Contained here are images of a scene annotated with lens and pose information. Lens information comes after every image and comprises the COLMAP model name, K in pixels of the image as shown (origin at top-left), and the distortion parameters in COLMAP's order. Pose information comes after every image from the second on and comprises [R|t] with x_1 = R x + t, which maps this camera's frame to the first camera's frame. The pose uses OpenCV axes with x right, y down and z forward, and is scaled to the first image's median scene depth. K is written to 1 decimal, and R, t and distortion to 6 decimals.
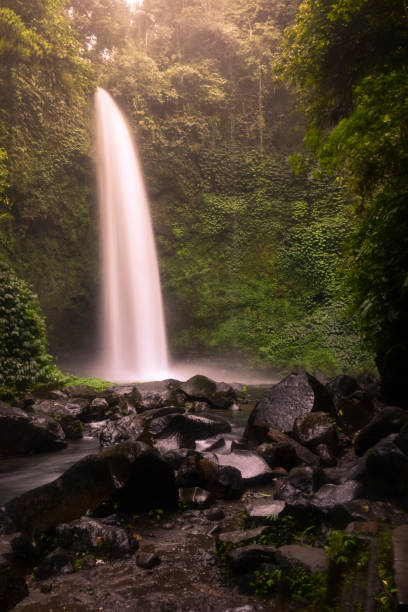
lens RADIAL K [[481.9, 0, 202.1], [0, 481.9, 308.7], [0, 0, 1]] dist [-0.029773, -0.012001]
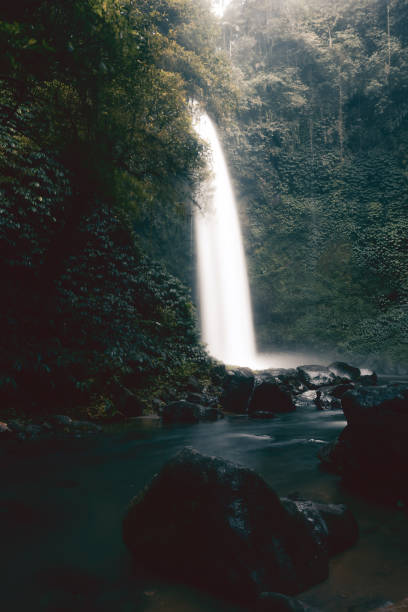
lens RADIAL K [[481.9, 0, 202.1], [0, 481.9, 308.7], [0, 0, 1]] dist [-0.029773, -0.012001]
pose [[0.996719, 0.014483, -0.079634, -0.090470], [-0.013946, 0.999876, 0.007297, 0.002906], [0.079730, -0.006162, 0.996797, -0.065192]]
